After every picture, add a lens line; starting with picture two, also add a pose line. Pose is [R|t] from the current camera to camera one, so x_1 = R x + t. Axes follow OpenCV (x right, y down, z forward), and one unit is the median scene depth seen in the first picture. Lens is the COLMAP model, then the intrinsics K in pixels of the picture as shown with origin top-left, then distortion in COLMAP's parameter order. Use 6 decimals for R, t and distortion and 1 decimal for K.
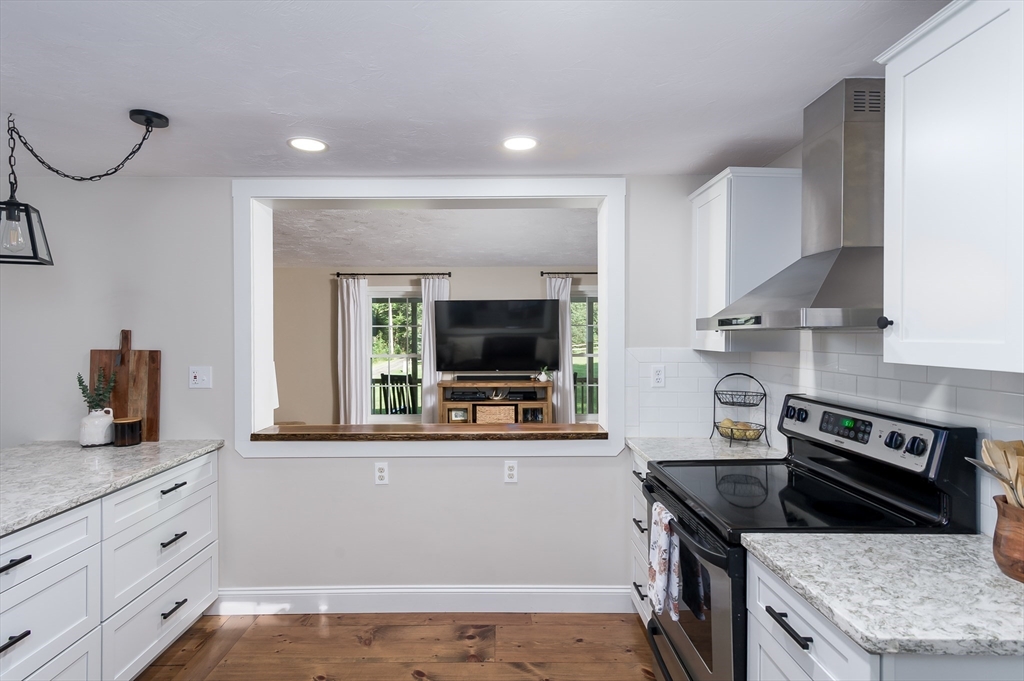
lens RADIAL K [[506.7, 0, 511.7], [0, 506.7, 333.7], [0, 0, 1]] dist [-0.004580, -0.000703]
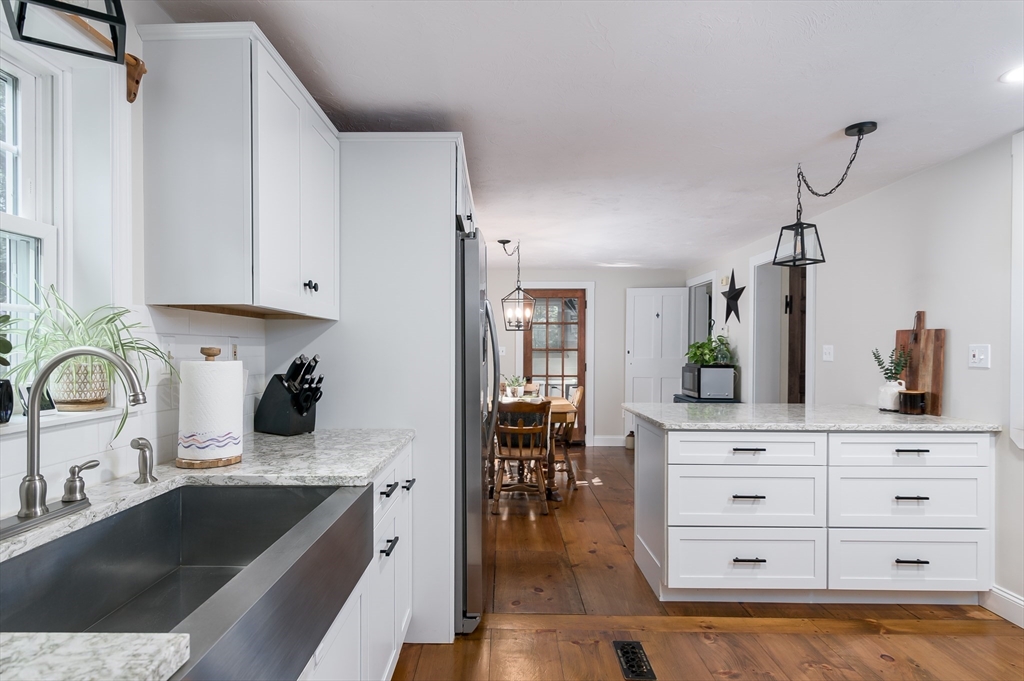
lens RADIAL K [[535.6, 0, 507.1], [0, 535.6, 348.6], [0, 0, 1]] dist [0.008890, -0.000964]
pose [[-0.007661, 0.009754, -0.999923, 0.426580], [0.003061, 0.999948, 0.009731, 0.062130], [0.999966, -0.002986, -0.007691, 0.120215]]
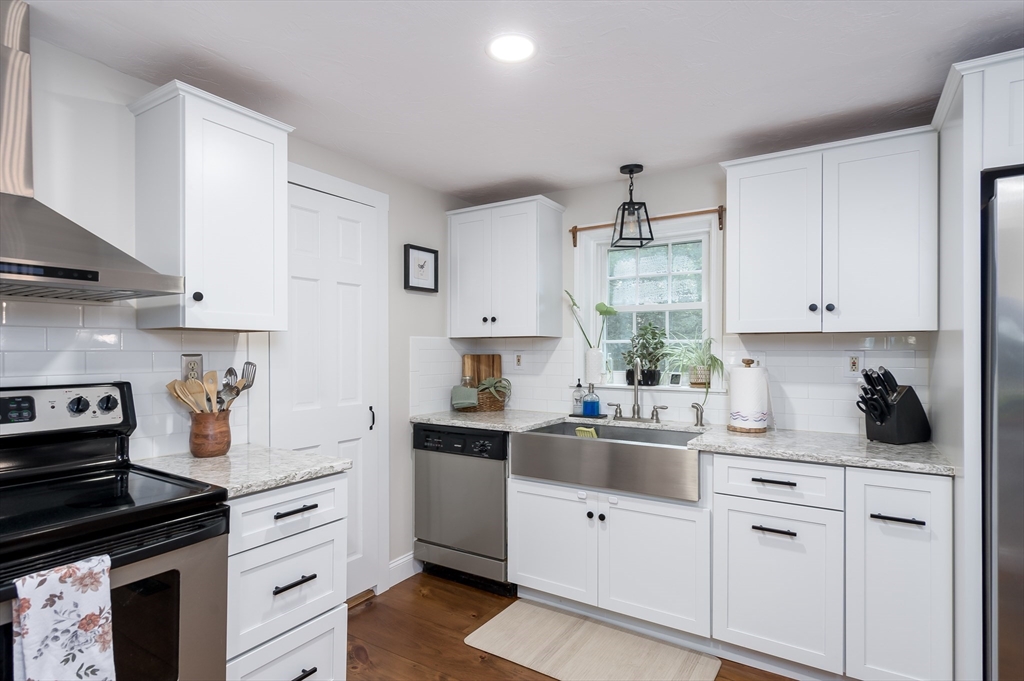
lens RADIAL K [[535.6, 0, 515.9], [0, 535.6, 350.4], [0, 0, 1]] dist [0.008890, -0.000964]
pose [[-0.846379, 0.006303, 0.532545, -0.372863], [-0.000887, 0.999912, -0.013244, 0.063343], [-0.532581, -0.011682, -0.846298, 0.860022]]
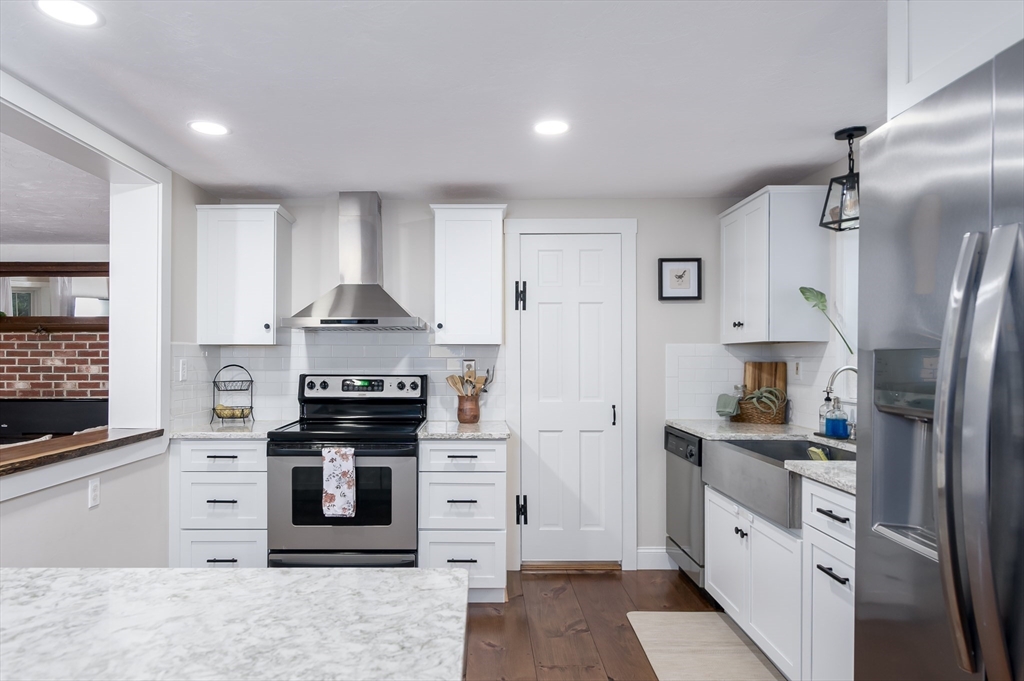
lens RADIAL K [[637.8, 0, 480.1], [0, 637.8, 358.0], [0, 0, 1]] dist [0.000876, 0.000233]
pose [[-0.000627, 0.006250, 0.999980, -1.083377], [-0.011268, 0.999917, -0.006256, 0.064210], [-0.999936, -0.011271, -0.000557, 0.395147]]
